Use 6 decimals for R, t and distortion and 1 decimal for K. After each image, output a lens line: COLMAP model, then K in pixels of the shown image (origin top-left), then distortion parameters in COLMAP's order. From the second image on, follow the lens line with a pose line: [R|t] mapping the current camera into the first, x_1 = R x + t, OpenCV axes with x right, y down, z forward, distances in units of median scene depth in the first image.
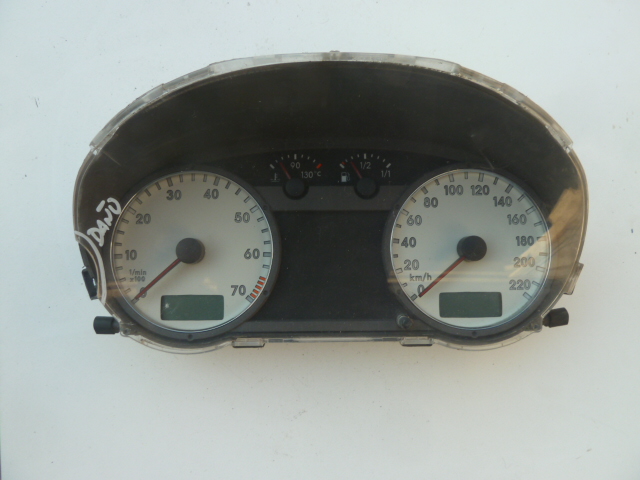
lens RADIAL K [[456.1, 0, 317.7], [0, 456.1, 239.3], [0, 0, 1]] dist [-0.010872, 0.000756]
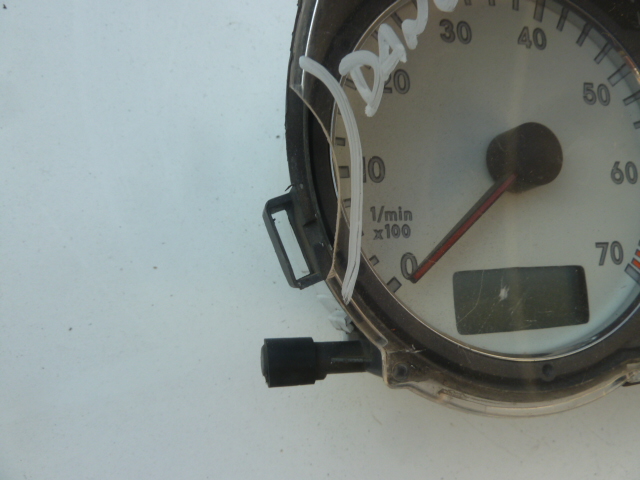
lens RADIAL K [[456.1, 0, 322.3], [0, 456.1, 240.8], [0, 0, 1]] dist [-0.010872, 0.000756]
pose [[0.964013, -0.017916, 0.265250, -0.557635], [0.029403, 0.998791, -0.039398, 0.109149], [-0.264223, 0.045779, 0.963374, 0.650822]]
